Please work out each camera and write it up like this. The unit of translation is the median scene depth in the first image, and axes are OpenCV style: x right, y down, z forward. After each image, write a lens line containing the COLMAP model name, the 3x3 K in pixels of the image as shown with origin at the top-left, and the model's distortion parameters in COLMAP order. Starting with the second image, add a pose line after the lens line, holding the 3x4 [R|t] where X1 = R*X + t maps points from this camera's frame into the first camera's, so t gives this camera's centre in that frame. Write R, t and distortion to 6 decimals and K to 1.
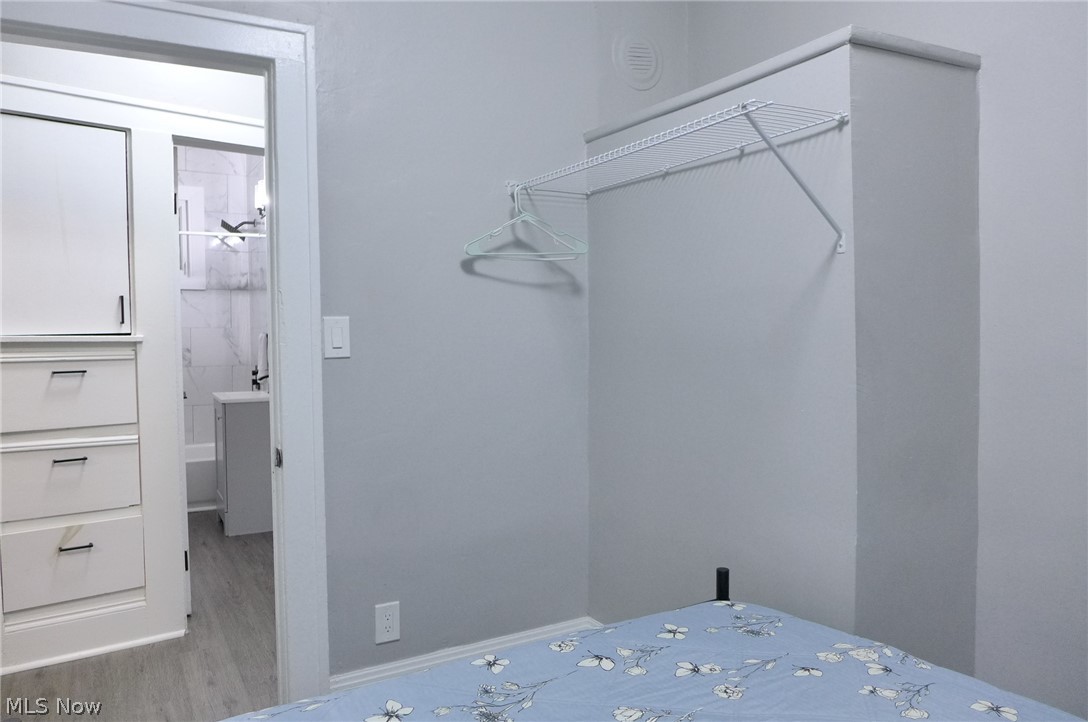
lens RADIAL K [[757.3, 0, 543.9], [0, 757.3, 358.3], [0, 0, 1]] dist [-0.045339, 0.011420]
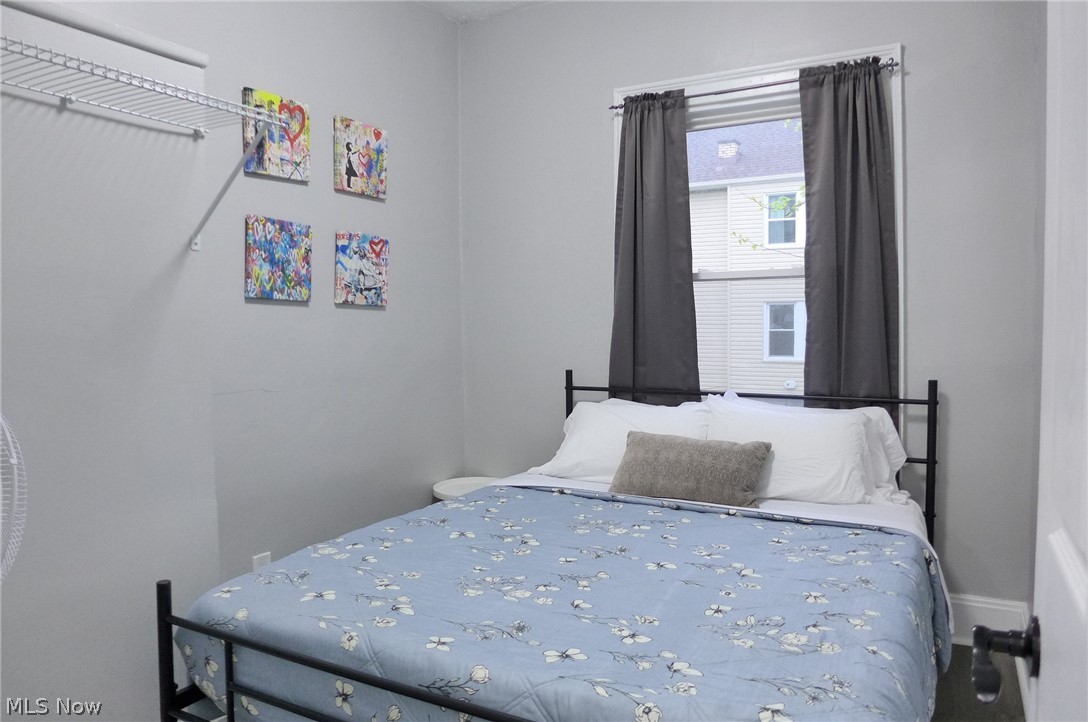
lens RADIAL K [[757.3, 0, 541.2], [0, 757.3, 355.8], [0, 0, 1]] dist [-0.045339, 0.011420]
pose [[-0.507240, -0.022225, 0.861518, -0.836486], [0.043864, 0.997706, 0.051564, -0.019620], [-0.860688, 0.063945, -0.505101, 1.147923]]
